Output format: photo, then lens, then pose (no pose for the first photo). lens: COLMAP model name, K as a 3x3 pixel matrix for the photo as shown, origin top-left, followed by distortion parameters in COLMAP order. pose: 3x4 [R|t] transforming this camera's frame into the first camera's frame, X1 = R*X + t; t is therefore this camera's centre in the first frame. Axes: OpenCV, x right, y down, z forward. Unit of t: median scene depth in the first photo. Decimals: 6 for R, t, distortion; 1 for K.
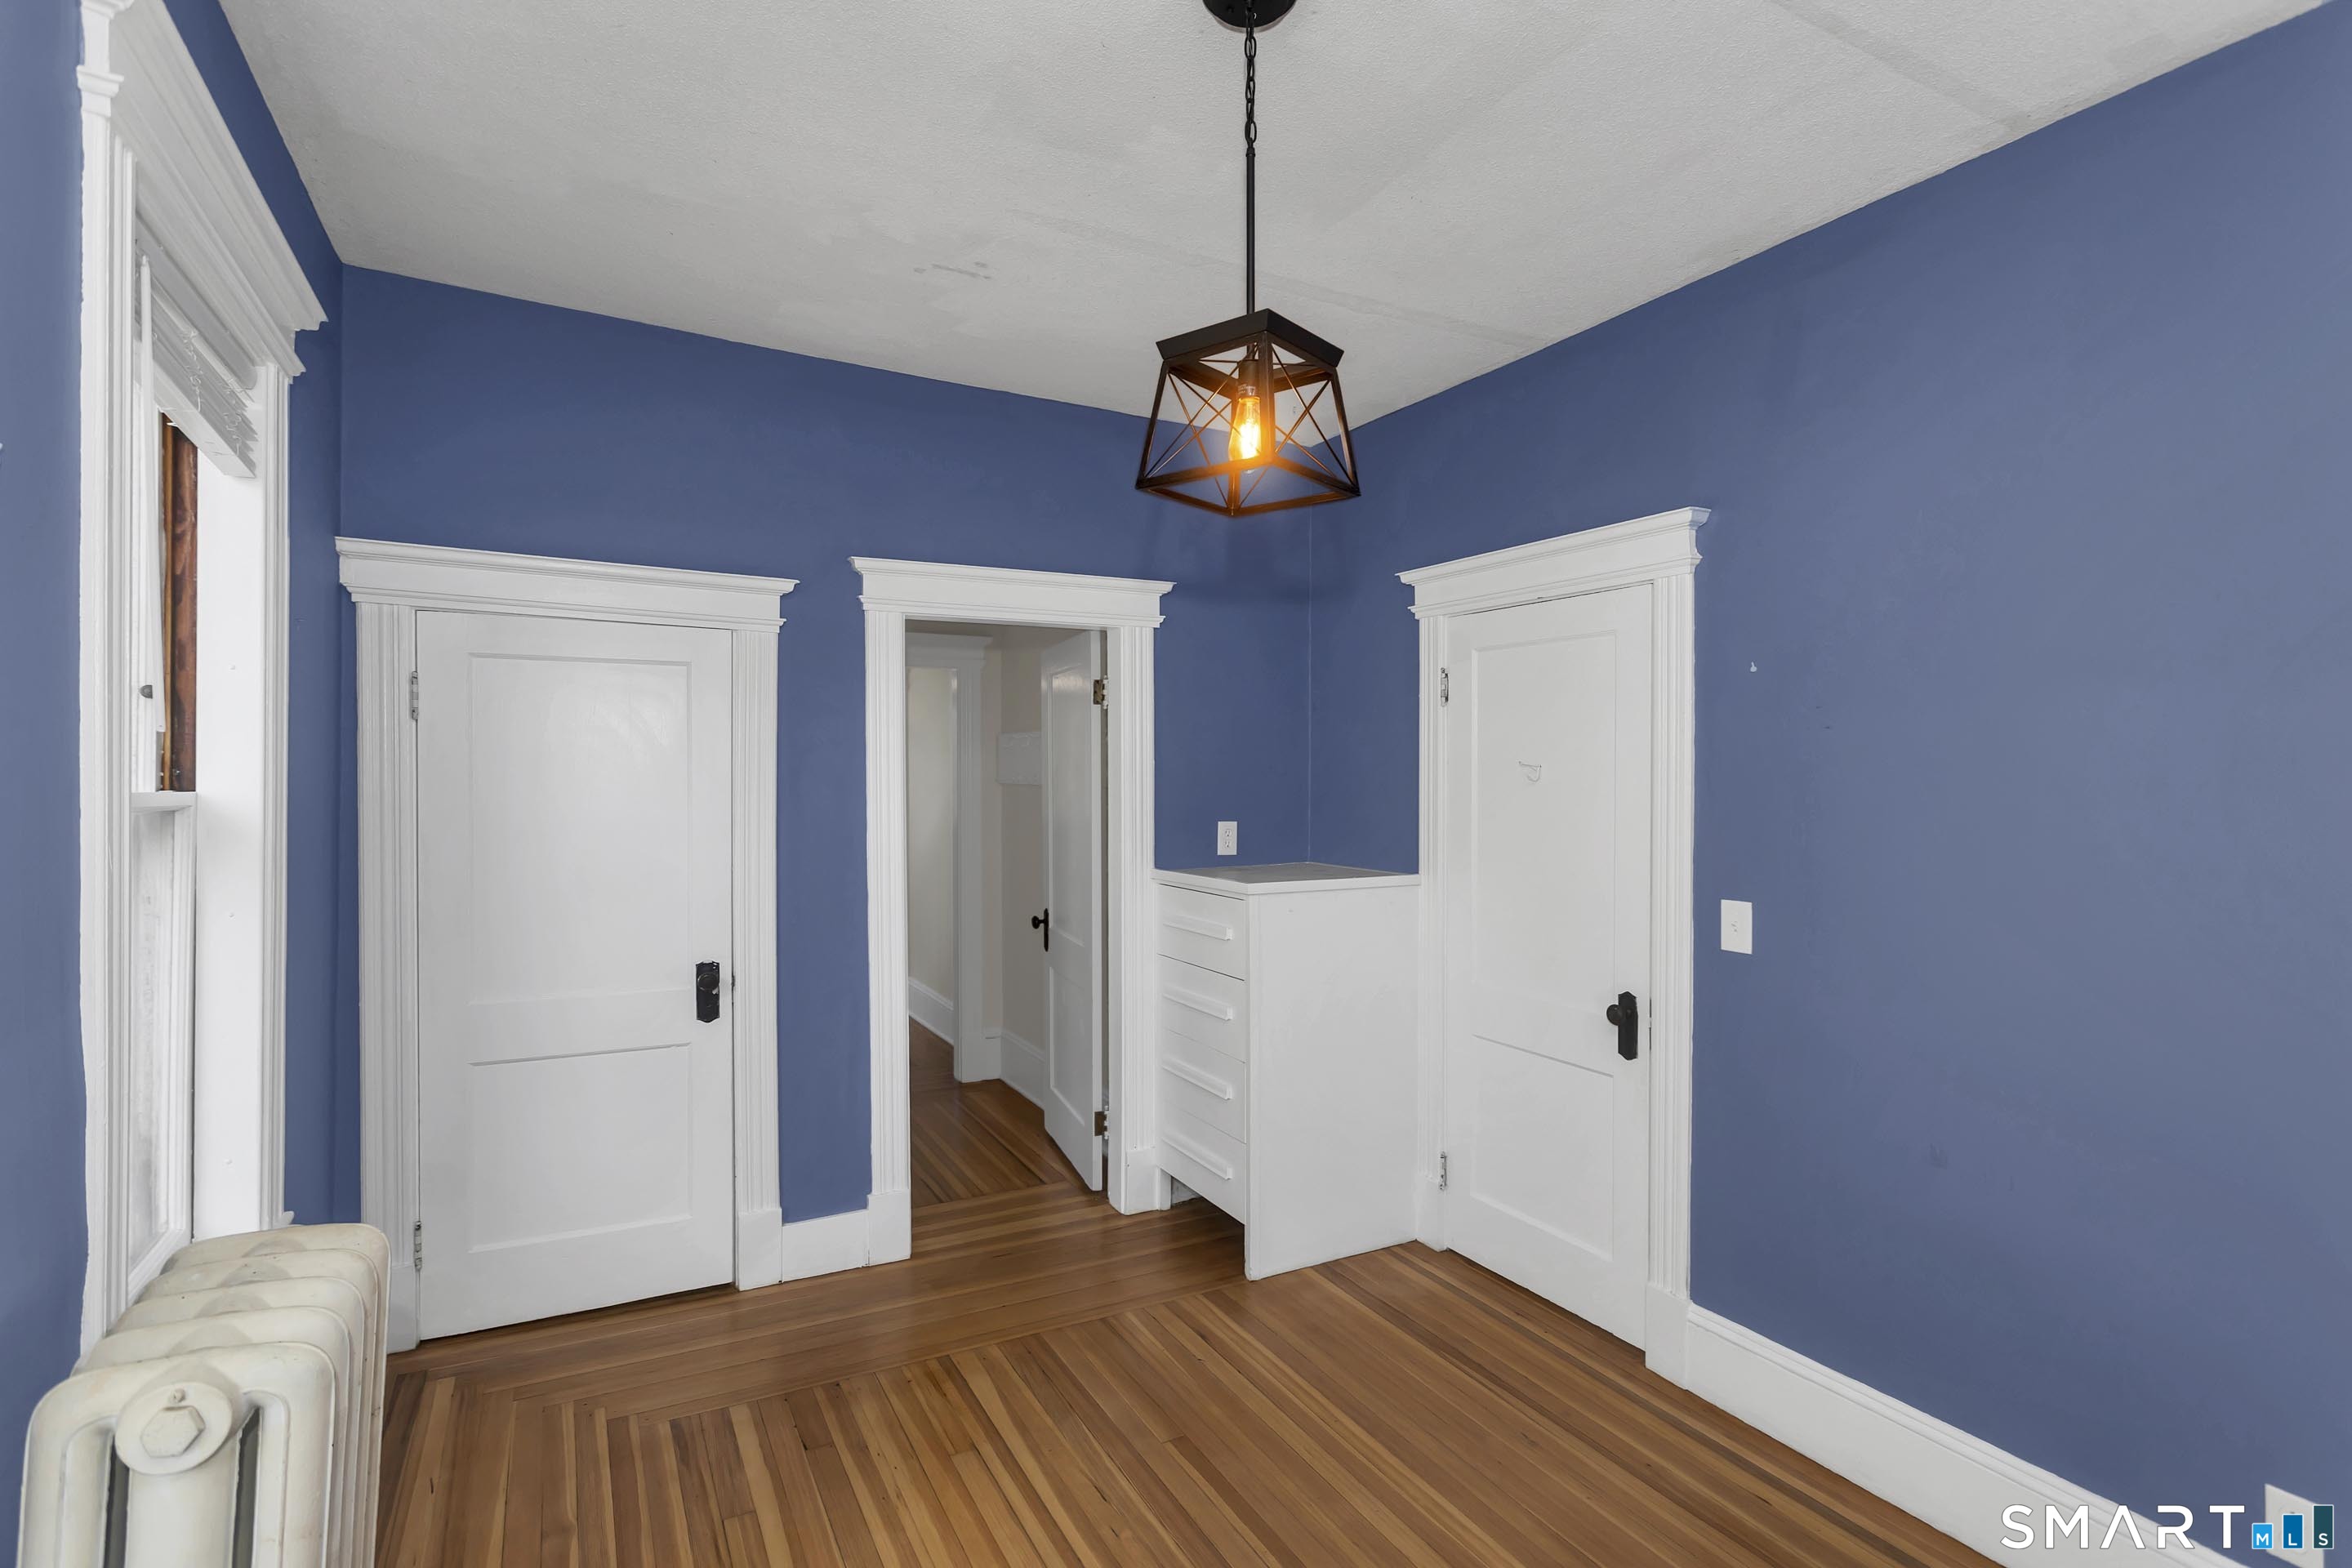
lens RADIAL K [[1145.0, 0, 1186.1], [0, 1145.0, 787.3], [0, 0, 1]] dist [-0.007406, 0.004875]
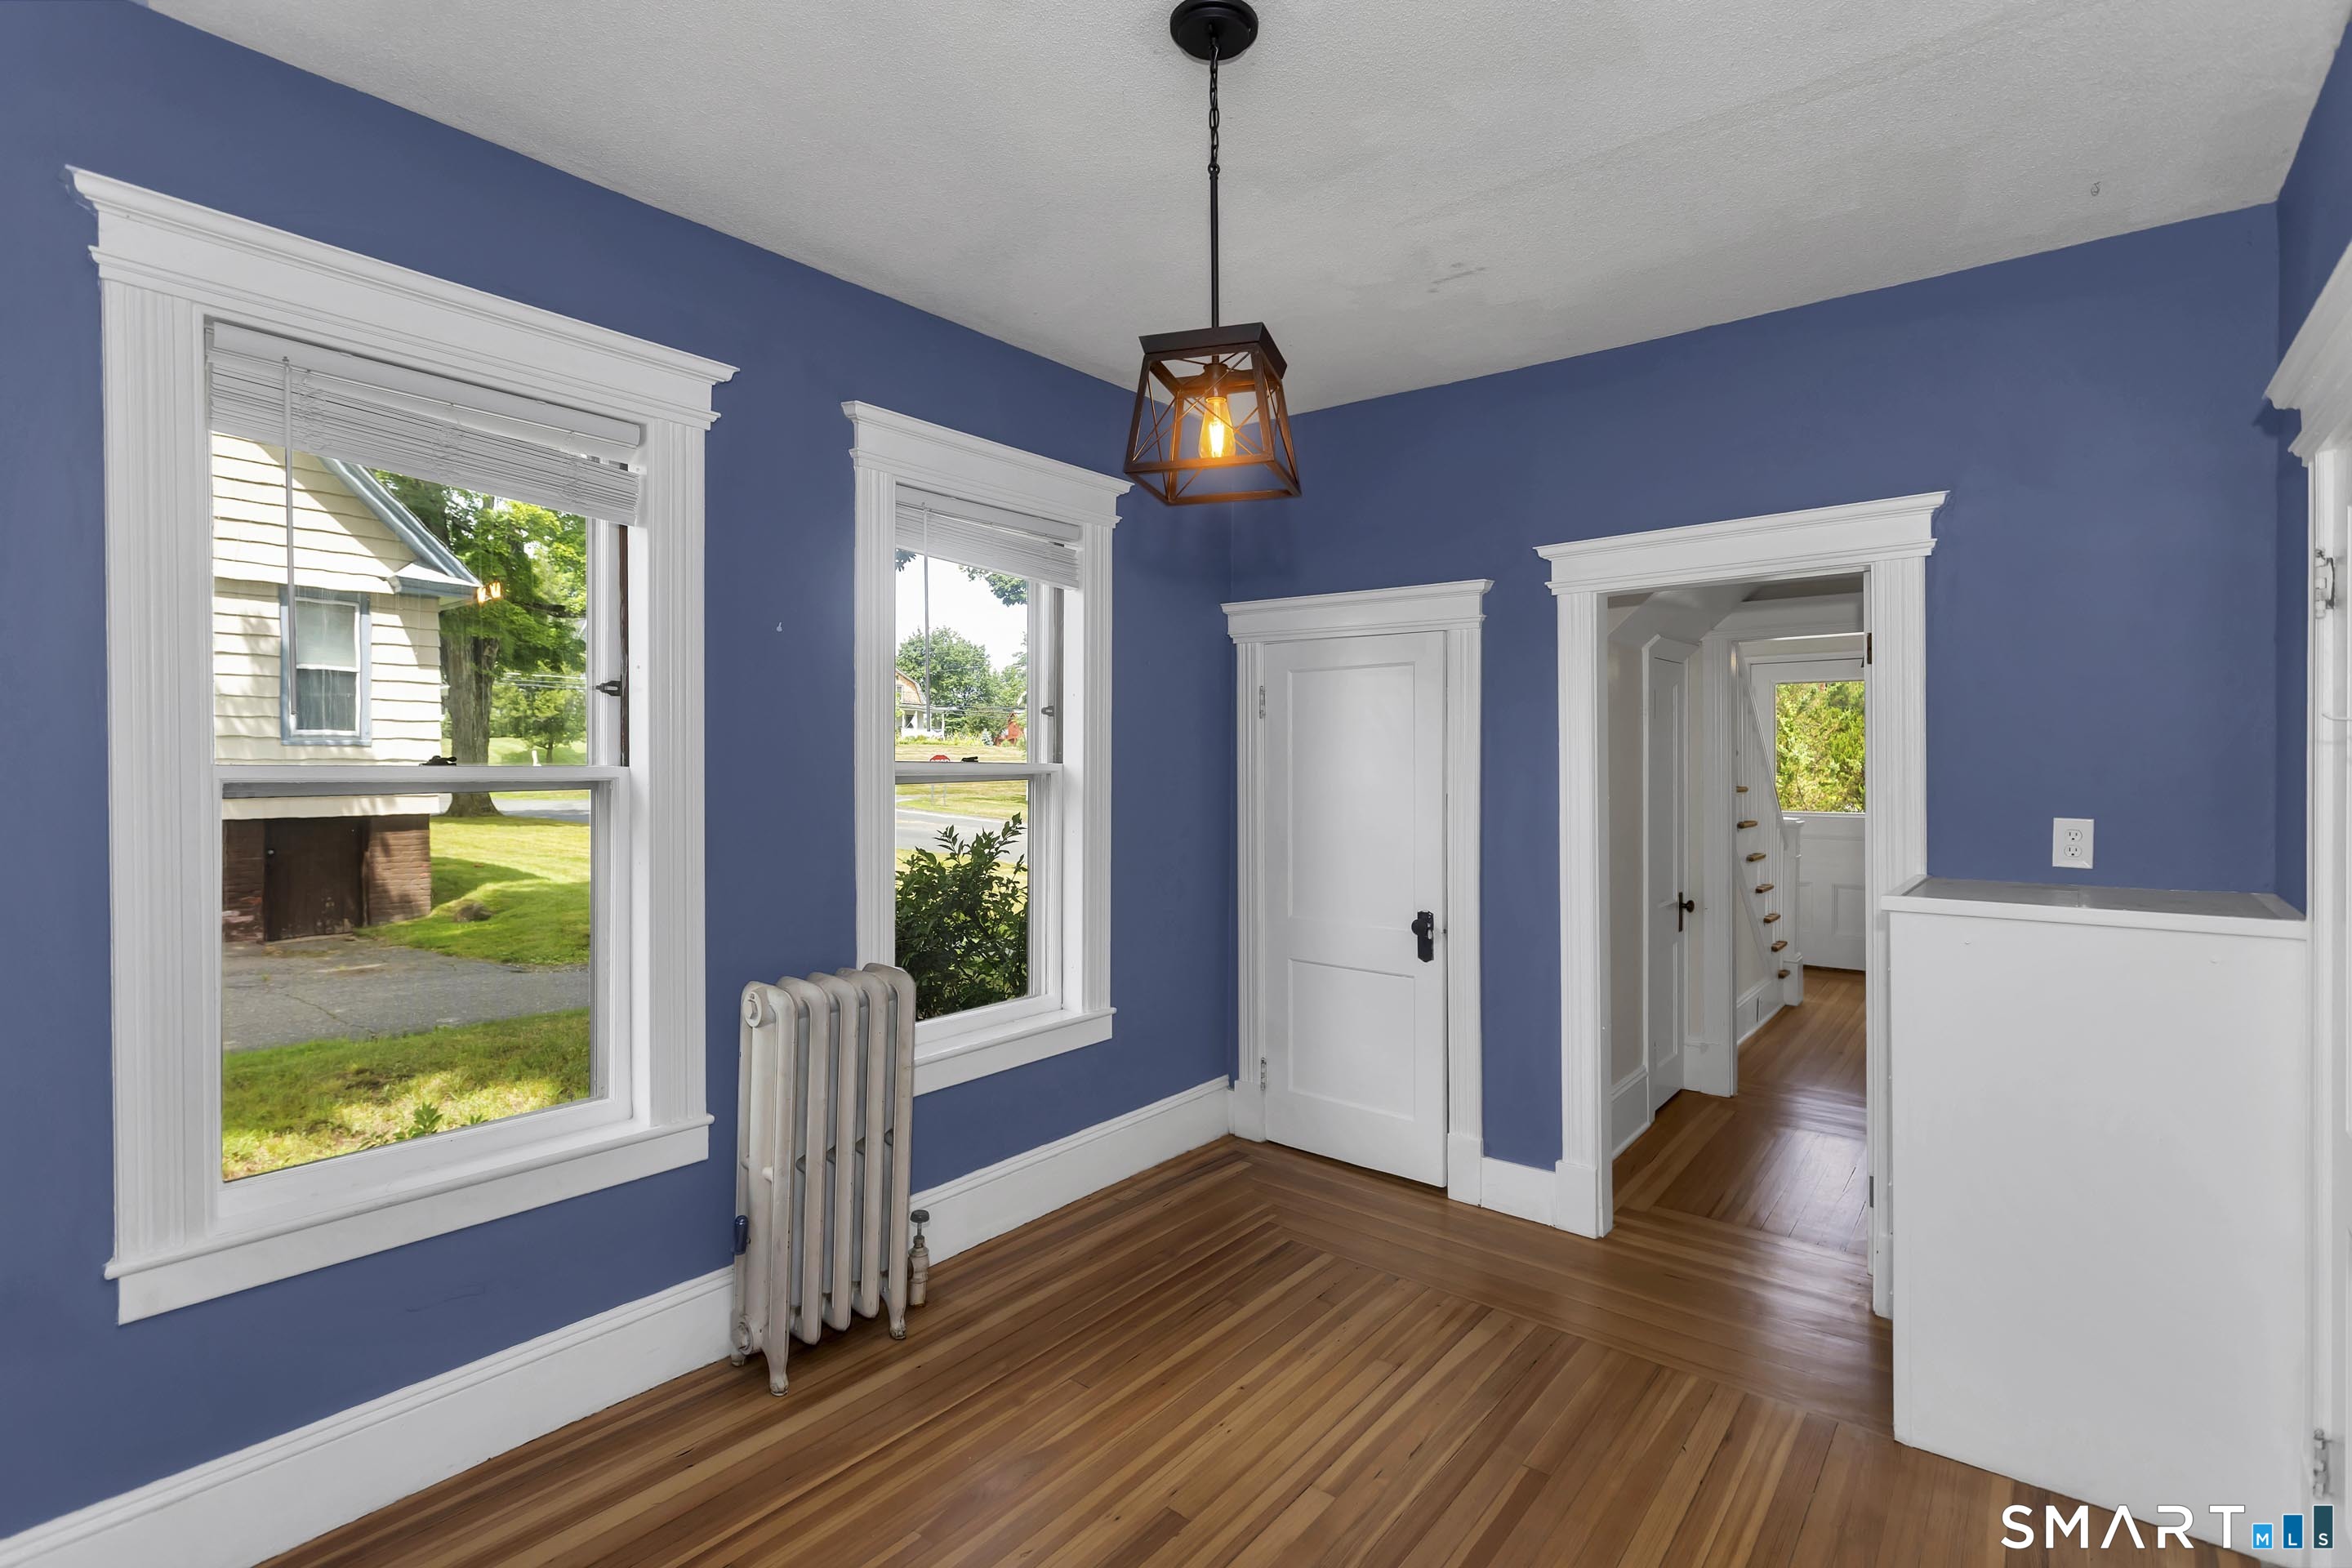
lens RADIAL K [[1145.0, 0, 1180.4], [0, 1145.0, 779.4], [0, 0, 1]] dist [-0.007406, 0.004875]
pose [[0.356536, 0.006956, -0.934256, 0.604810], [-0.015089, 0.999885, 0.001687, 0.016787], [0.934160, 0.013495, 0.356599, 0.328396]]
